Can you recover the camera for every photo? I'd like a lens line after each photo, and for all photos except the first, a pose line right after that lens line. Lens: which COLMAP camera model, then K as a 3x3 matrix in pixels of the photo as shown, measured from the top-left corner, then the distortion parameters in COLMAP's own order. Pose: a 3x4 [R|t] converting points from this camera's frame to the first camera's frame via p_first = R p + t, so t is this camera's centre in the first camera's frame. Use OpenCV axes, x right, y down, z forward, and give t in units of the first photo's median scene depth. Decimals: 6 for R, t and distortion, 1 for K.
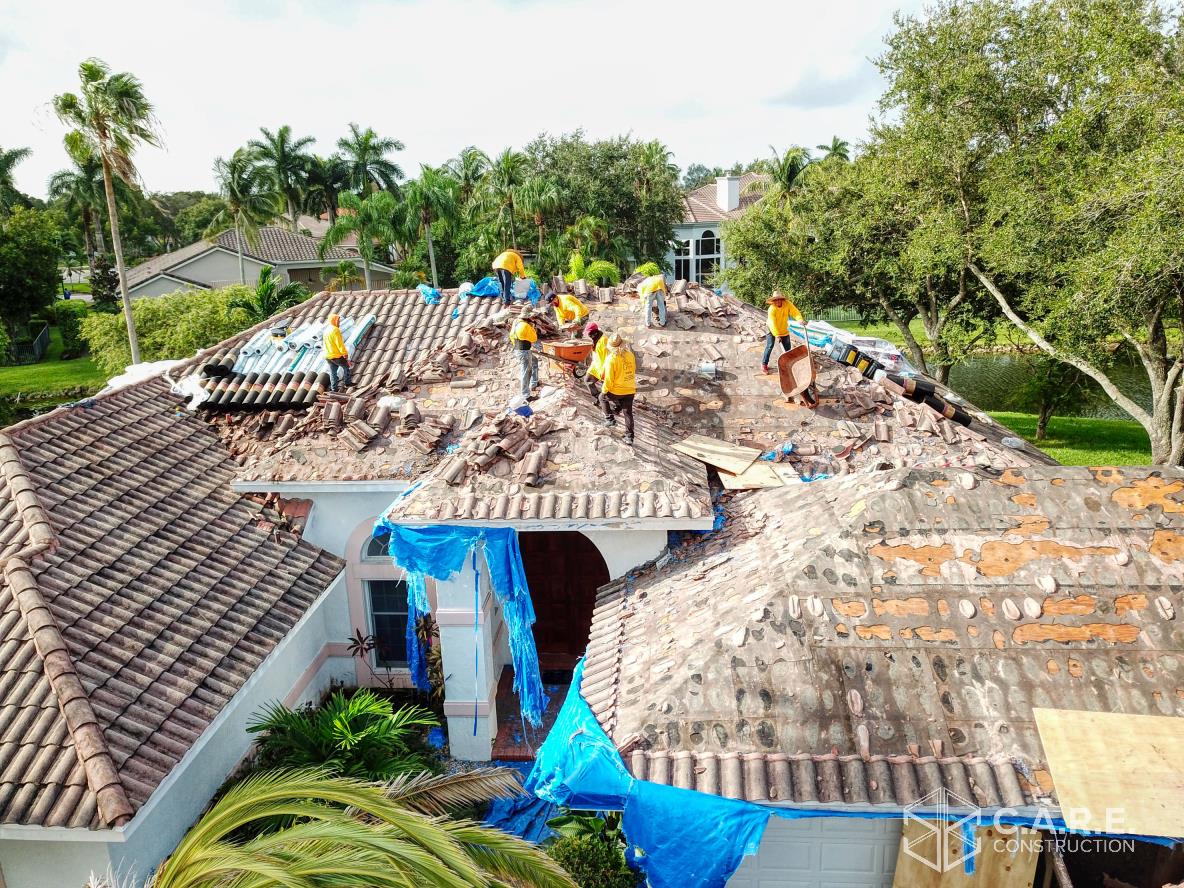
lens RADIAL K [[918.7, 0, 587.2], [0, 918.7, 445.1], [0, 0, 1]] dist [-0.007756, 0.010290]
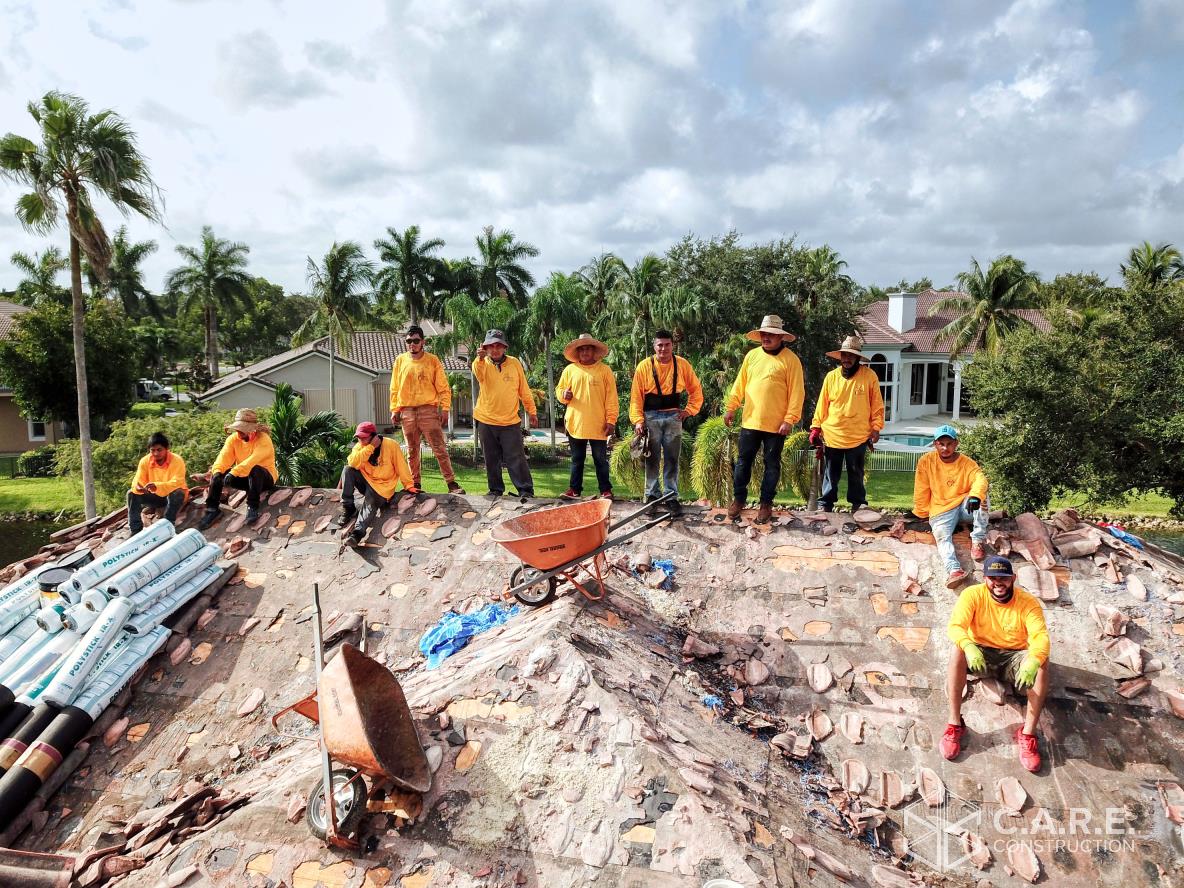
lens RADIAL K [[918.7, 0, 583.1], [0, 918.7, 441.5], [0, 0, 1]] dist [-0.007756, 0.010290]
pose [[0.987648, 0.052299, -0.147704, -0.037965], [-0.069989, 0.990635, -0.117231, -0.168447], [0.140190, 0.126120, 0.982059, 0.664838]]
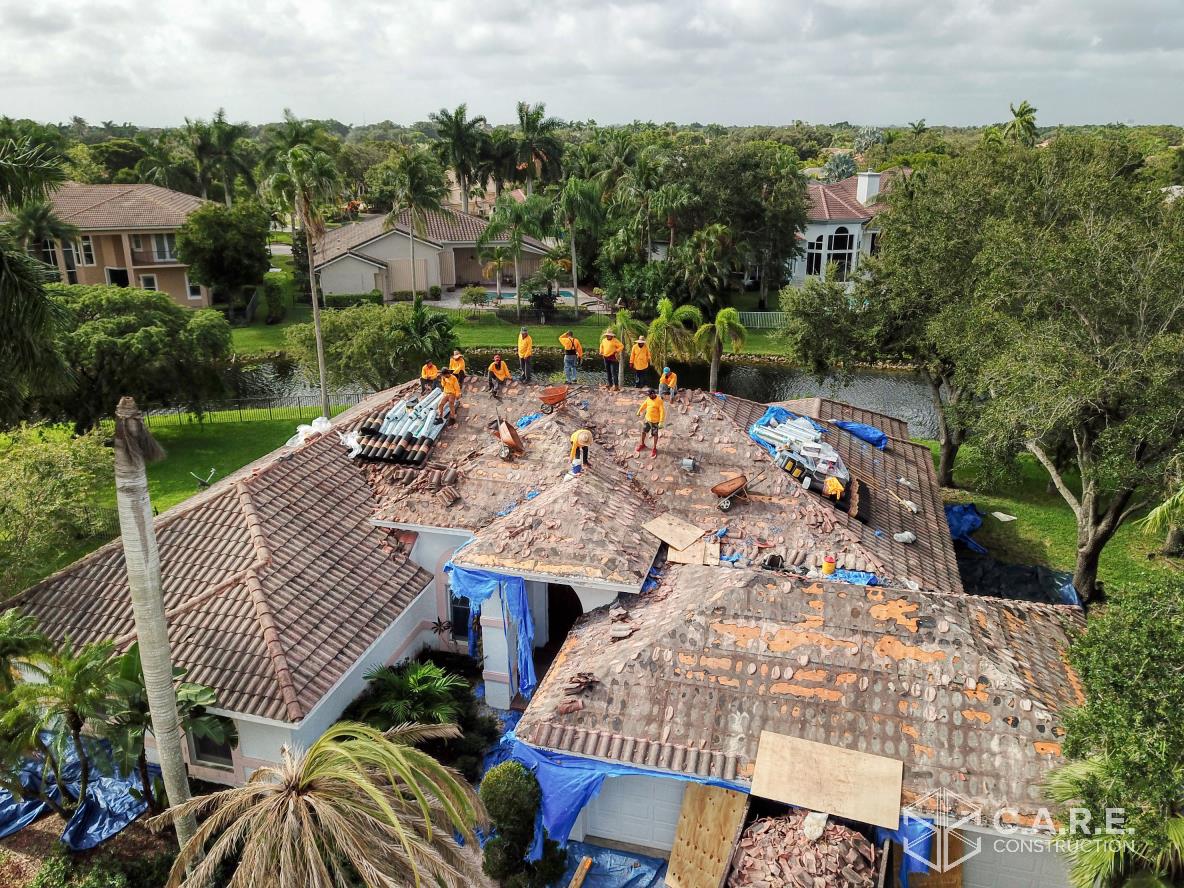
lens RADIAL K [[918.7, 0, 583.3], [0, 918.7, 446.5], [0, 0, 1]] dist [-0.007756, 0.010290]
pose [[0.980711, 0.091300, -0.172832, 0.219316], [-0.078467, 0.993726, 0.079694, -0.215491], [0.179024, -0.064595, 0.981722, -0.451198]]
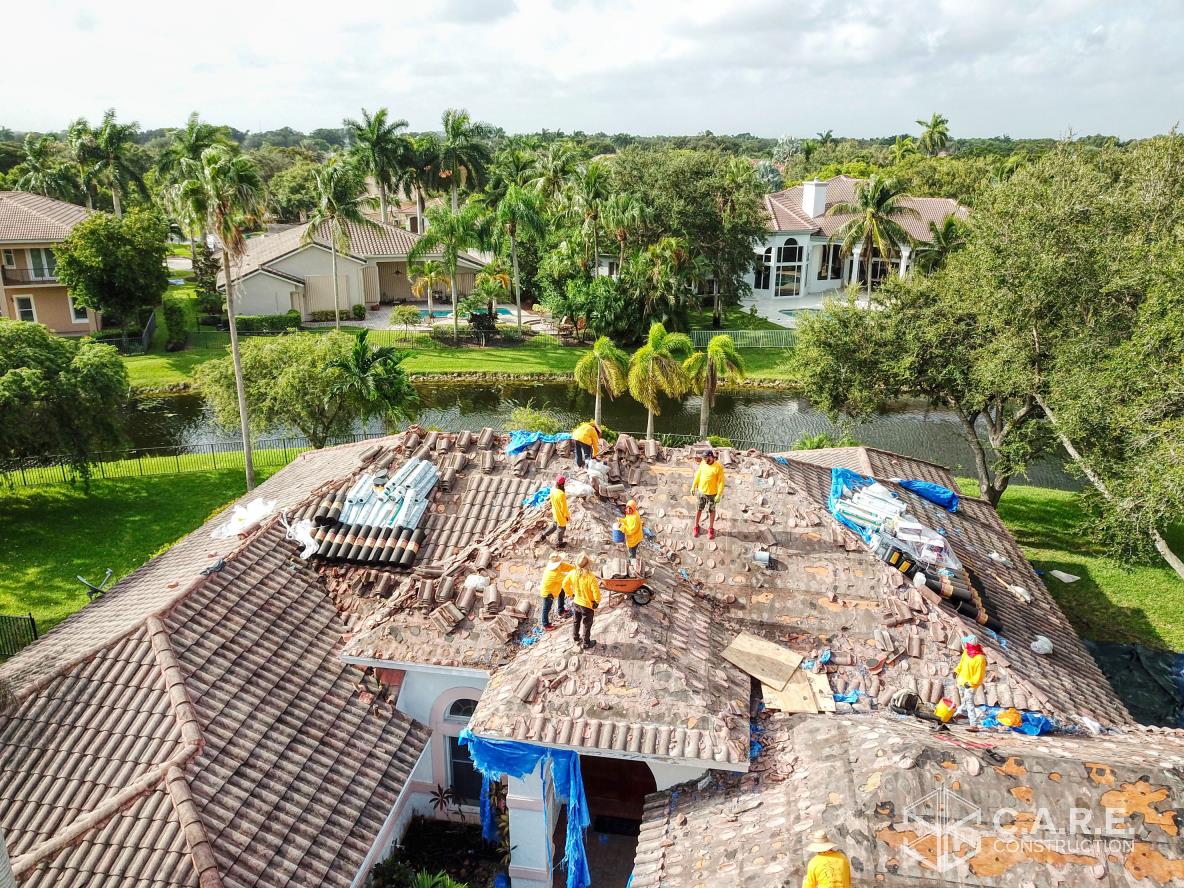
lens RADIAL K [[918.7, 0, 585.5], [0, 918.7, 444.8], [0, 0, 1]] dist [-0.007756, 0.010290]
pose [[0.995081, 0.064286, -0.075373, -0.004534], [-0.059681, 0.996300, 0.061838, -0.277557], [0.079069, -0.057035, 0.995236, -0.105918]]
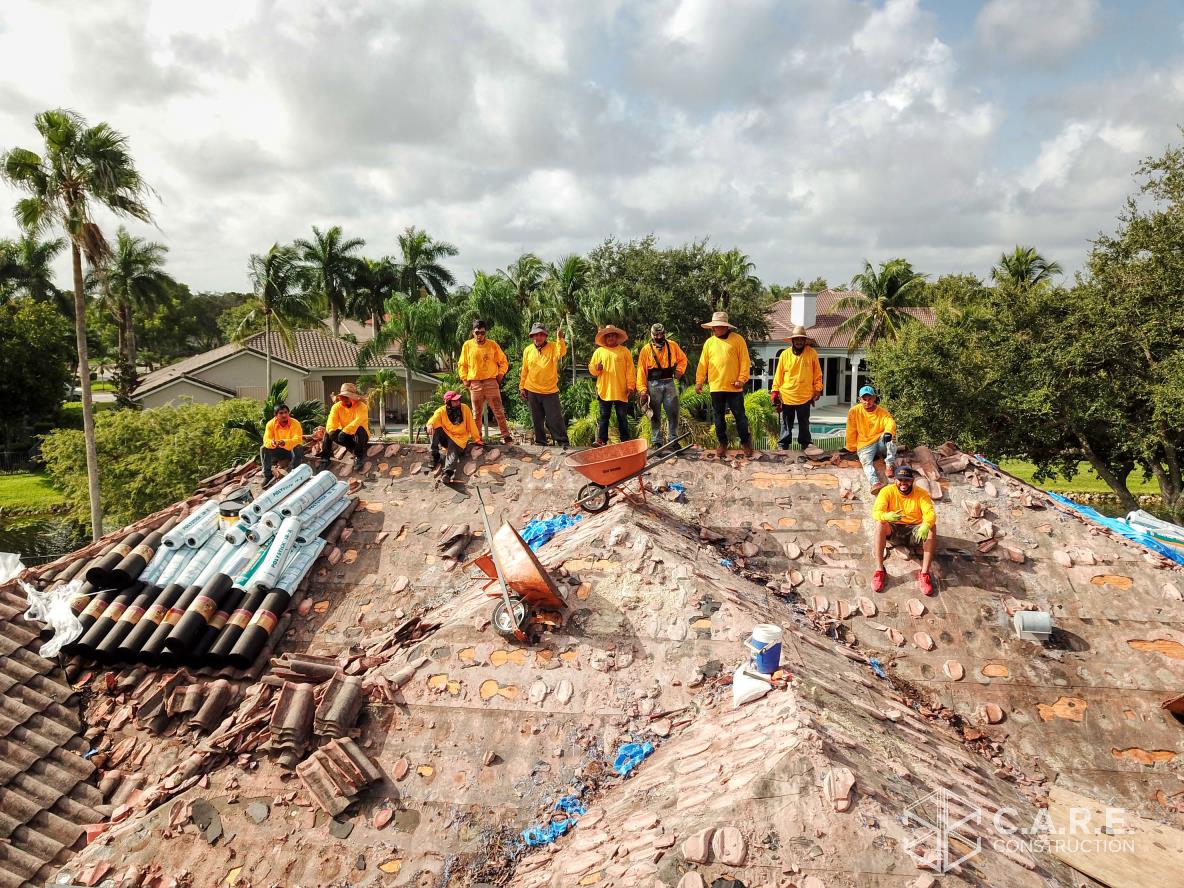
lens RADIAL K [[918.7, 0, 583.3], [0, 918.7, 444.3], [0, 0, 1]] dist [-0.007756, 0.010290]
pose [[0.998299, 0.036713, -0.045291, -0.100901], [-0.041867, 0.992052, -0.118660, -0.113575], [0.040574, 0.120354, 0.991901, 0.475215]]
